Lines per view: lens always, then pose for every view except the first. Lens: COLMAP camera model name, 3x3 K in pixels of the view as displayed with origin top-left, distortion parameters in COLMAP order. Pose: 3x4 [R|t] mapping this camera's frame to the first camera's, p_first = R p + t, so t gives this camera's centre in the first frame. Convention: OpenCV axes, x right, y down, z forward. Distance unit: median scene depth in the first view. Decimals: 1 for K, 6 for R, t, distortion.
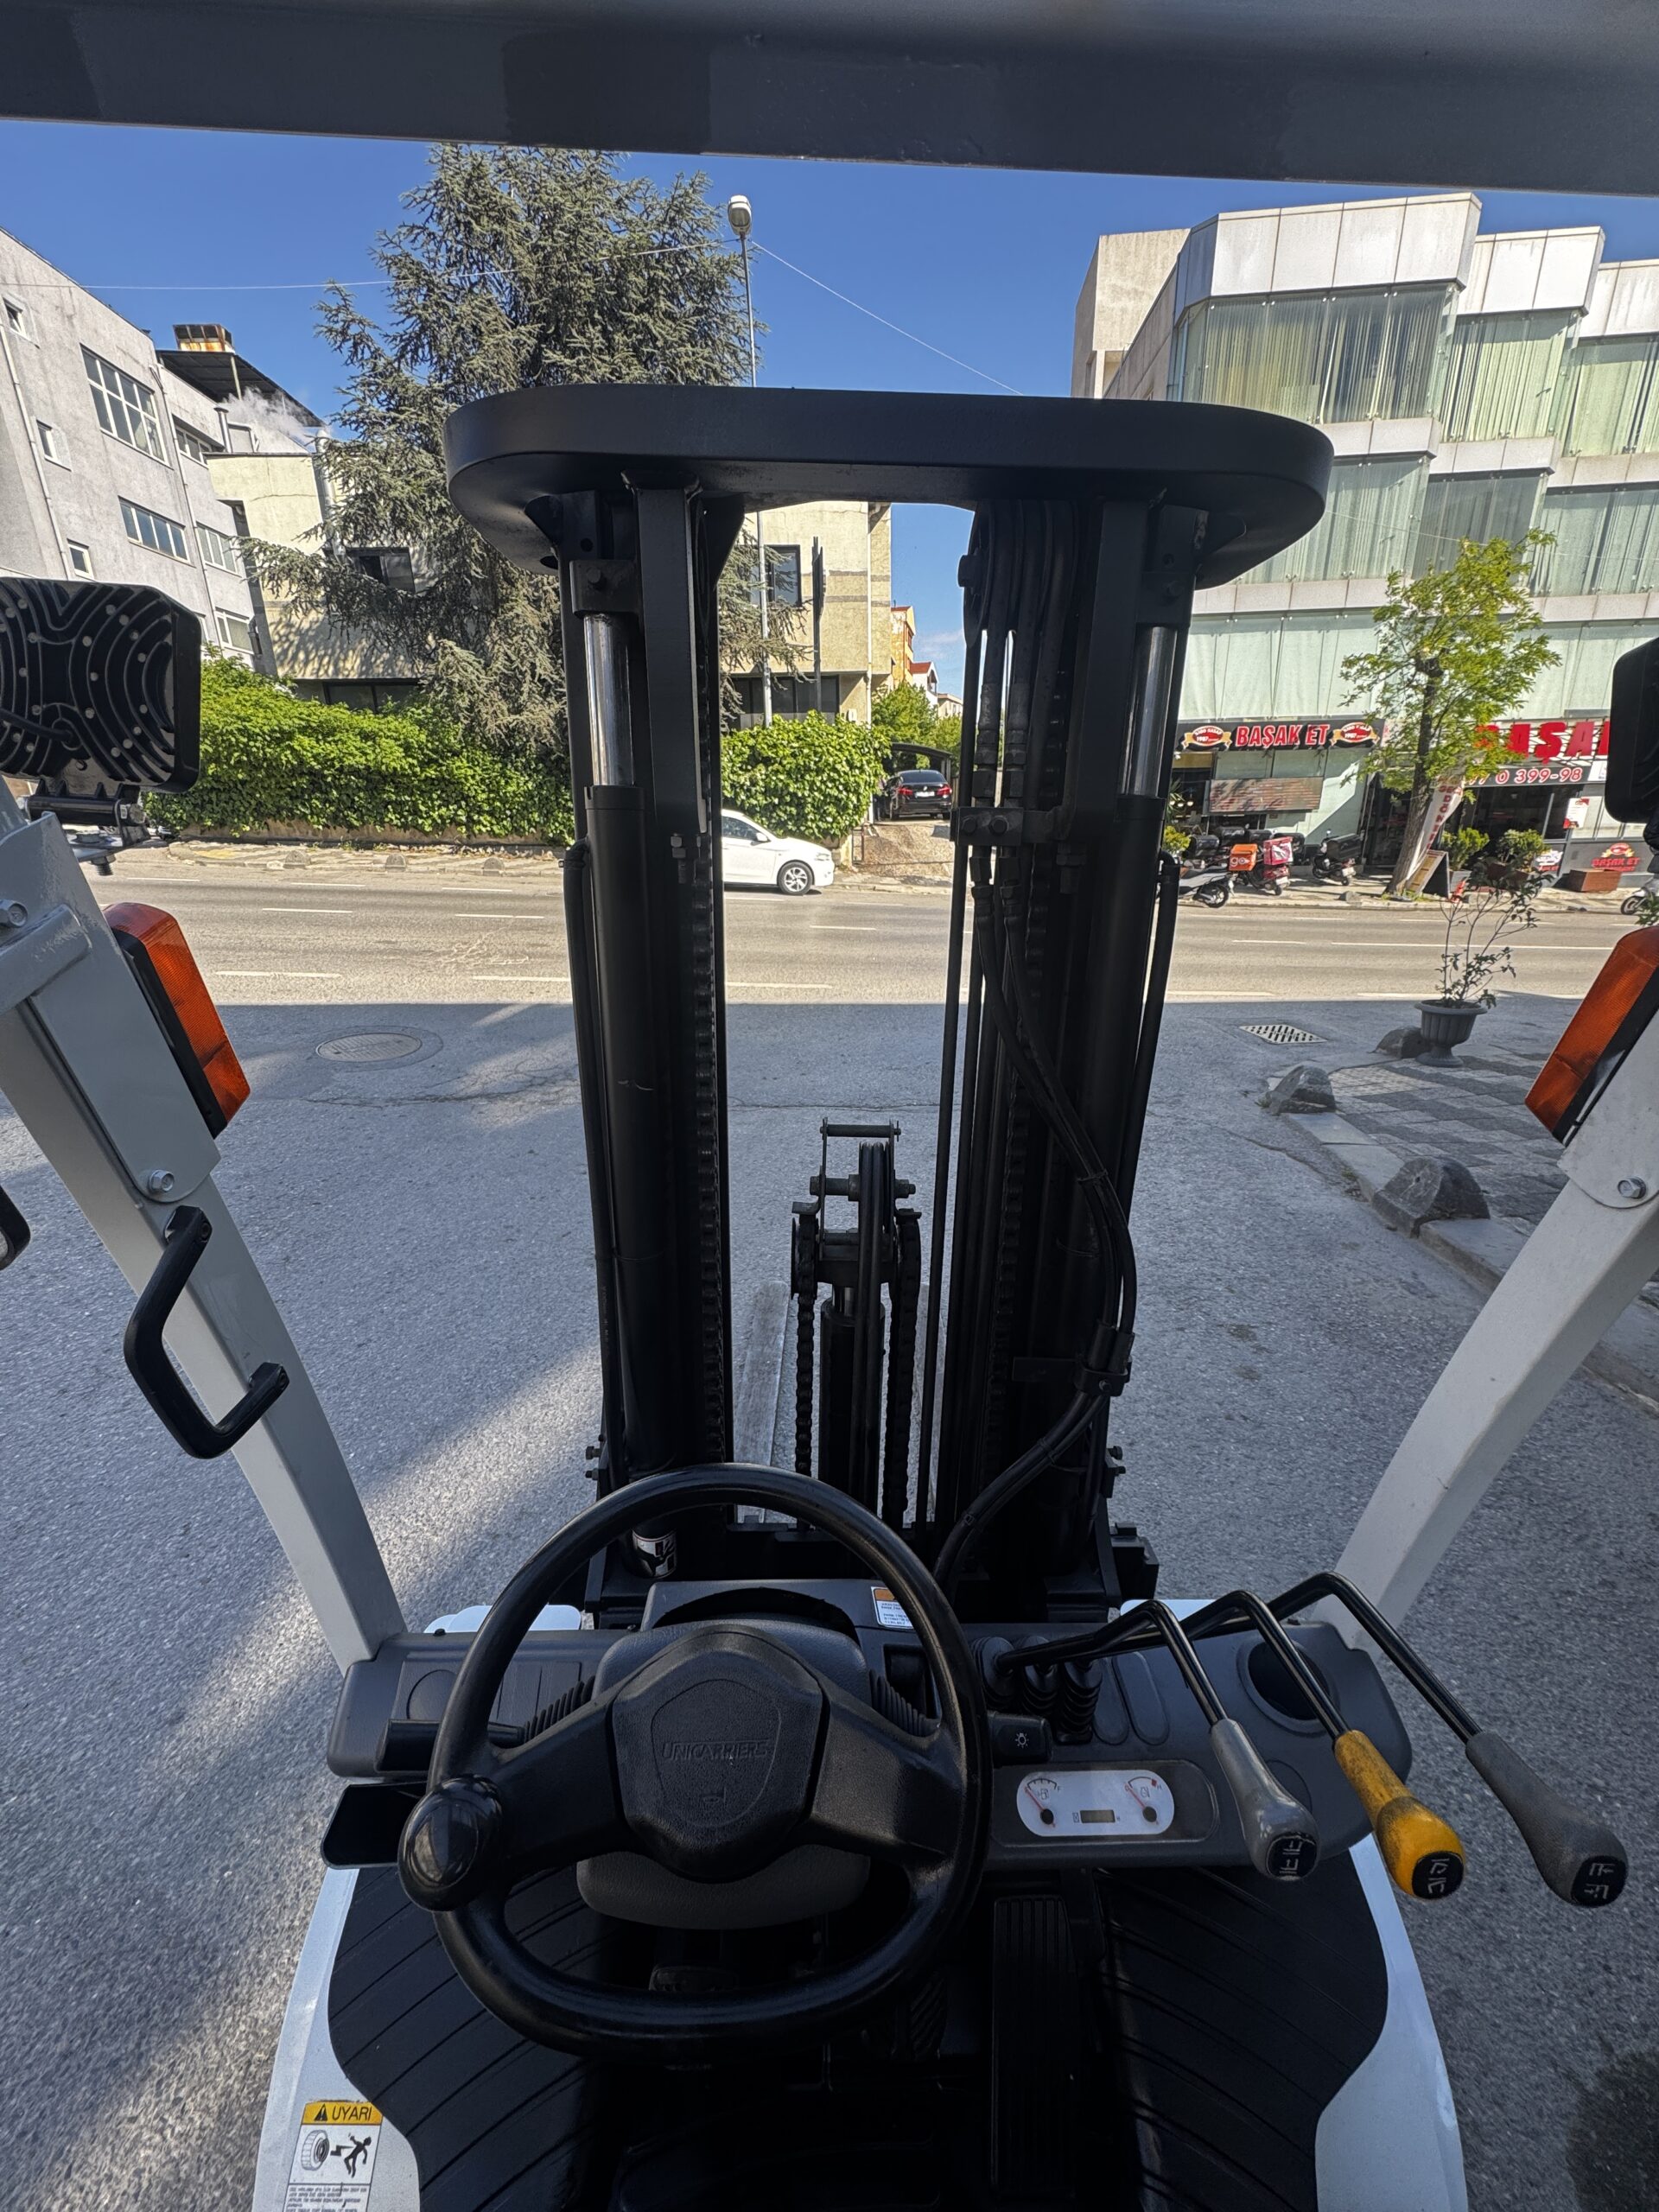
lens RADIAL K [[883.1, 0, 829.5], [0, 883.1, 1106.0], [0, 0, 1]] dist [-0.000295, 0.000238]
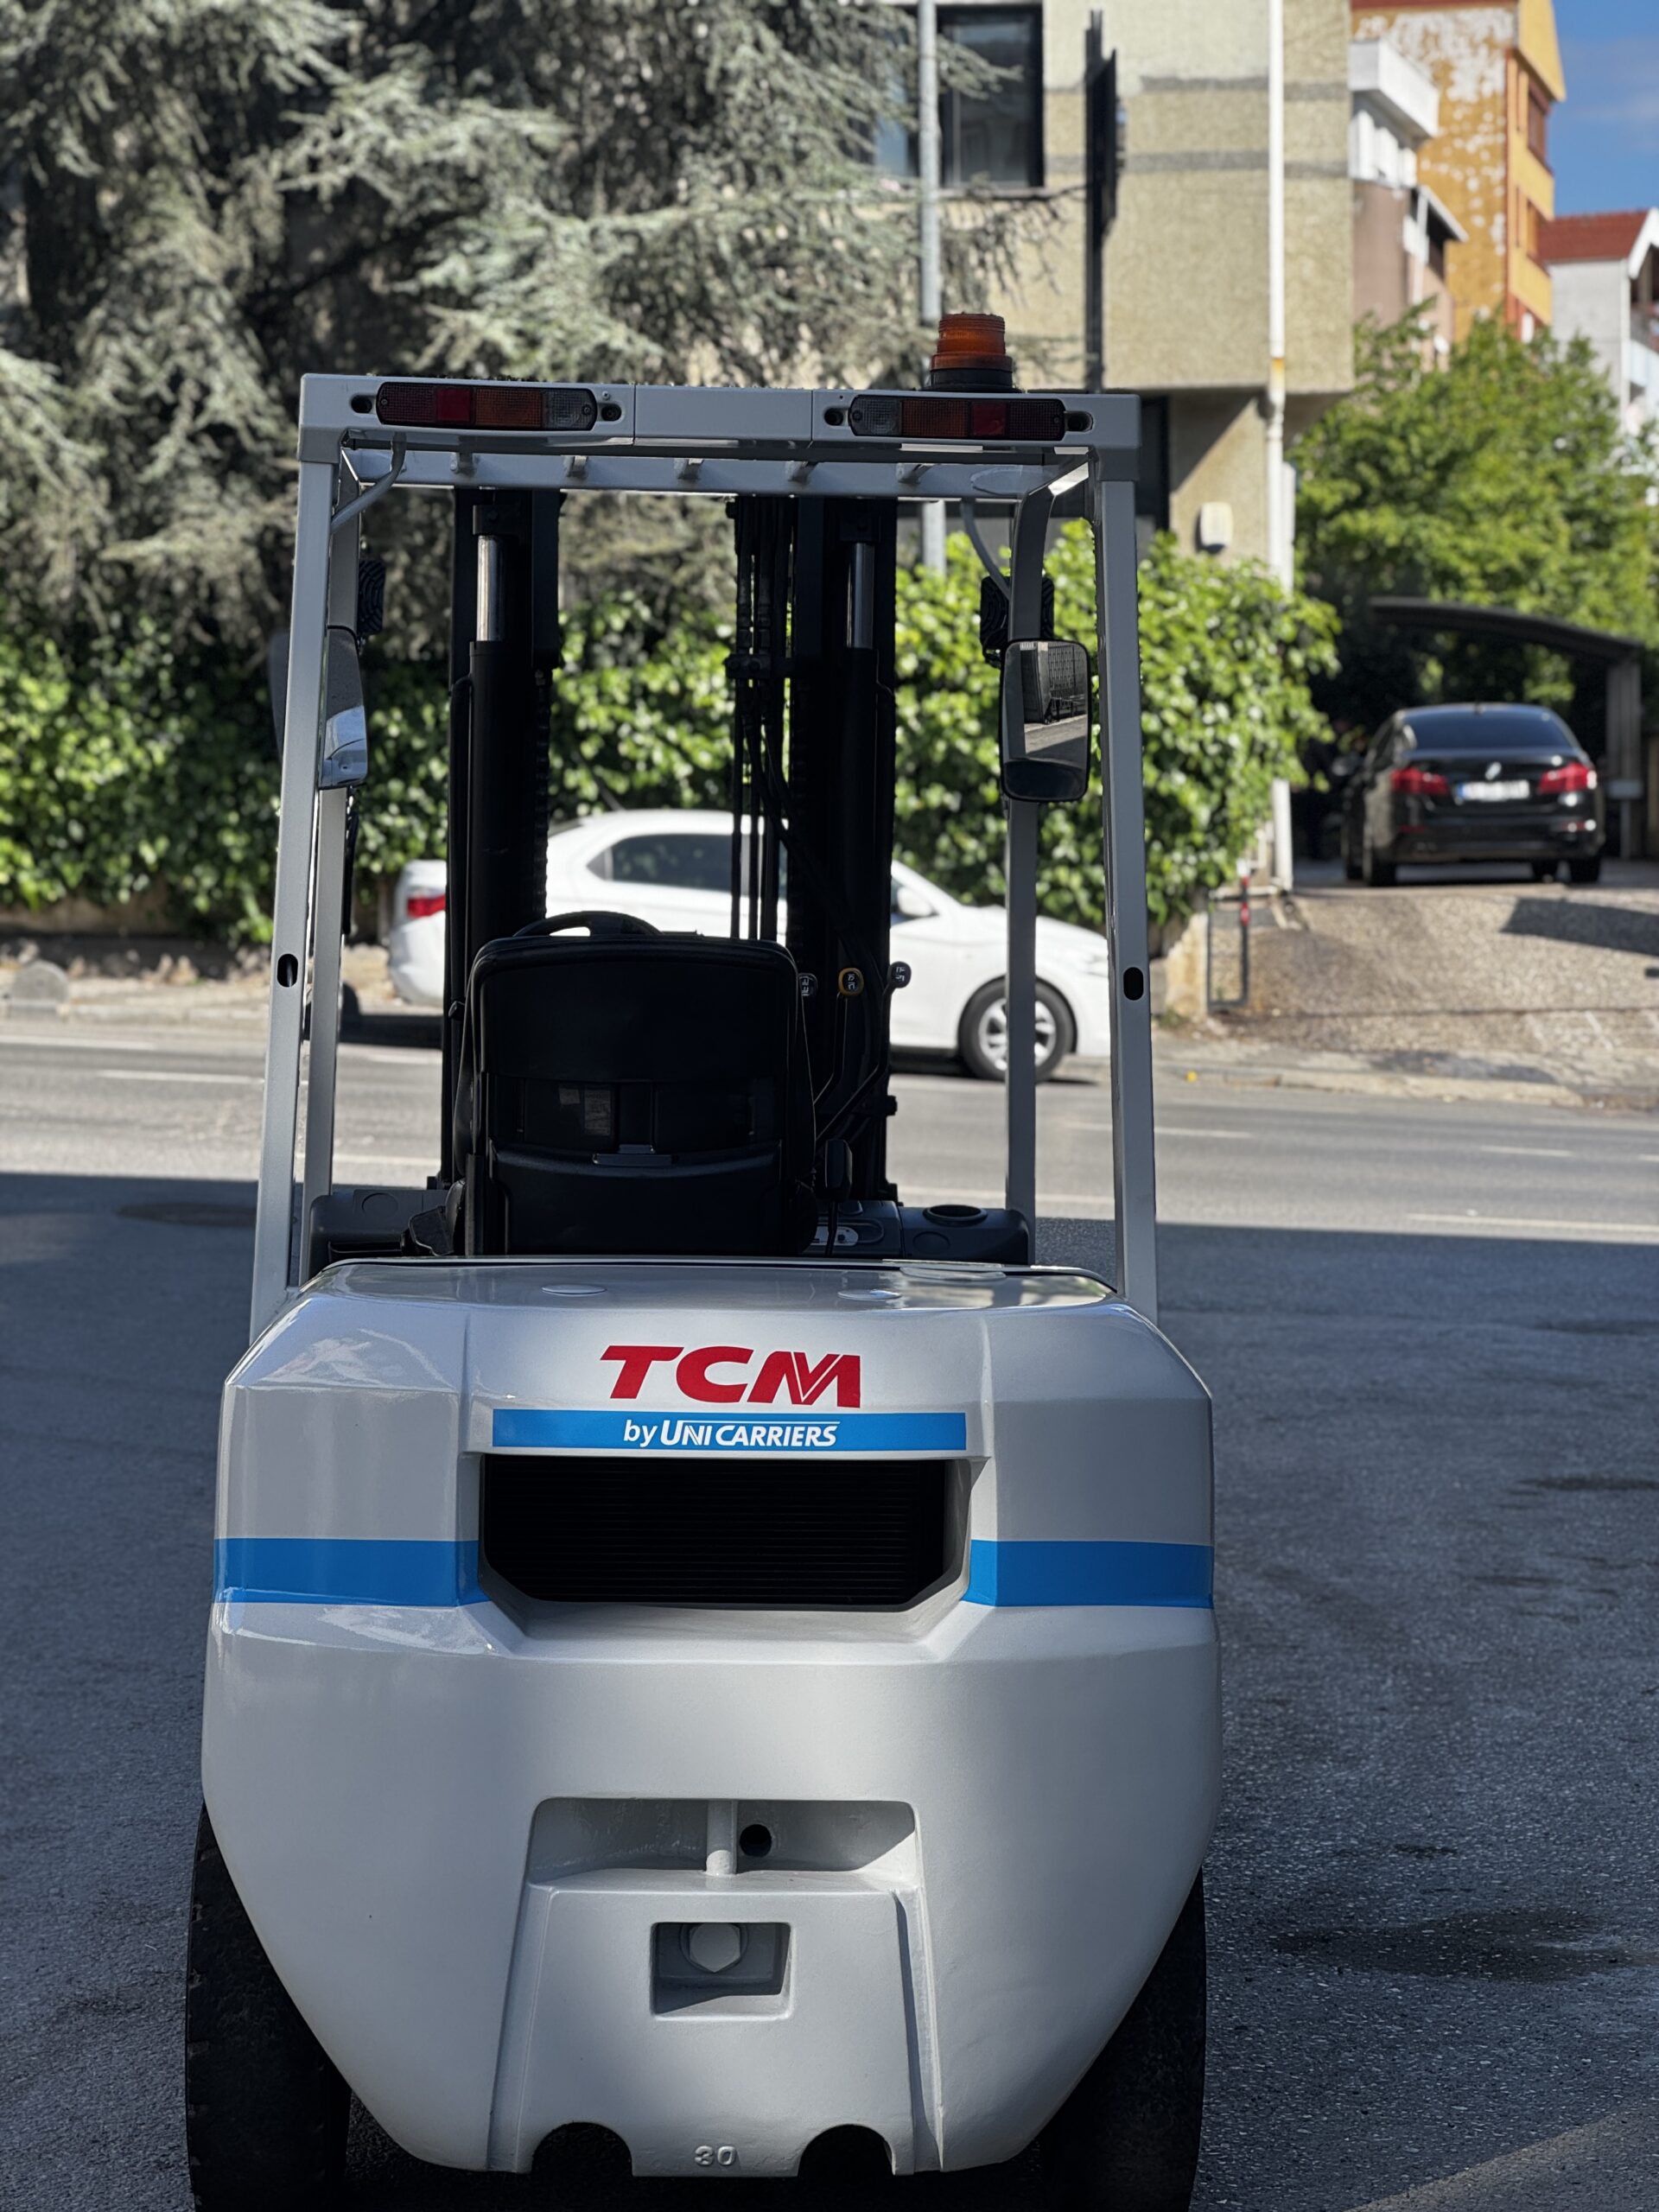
lens RADIAL K [[5104.2, 0, 829.5], [0, 5104.2, 1106.0], [0, 0, 1]] dist [0.340438, 0.359211]
pose [[0.998115, 0.009795, -0.060583, 0.004163], [-0.026403, 0.959685, -0.279836, 0.217995], [0.055399, 0.280909, 0.958134, -0.577784]]
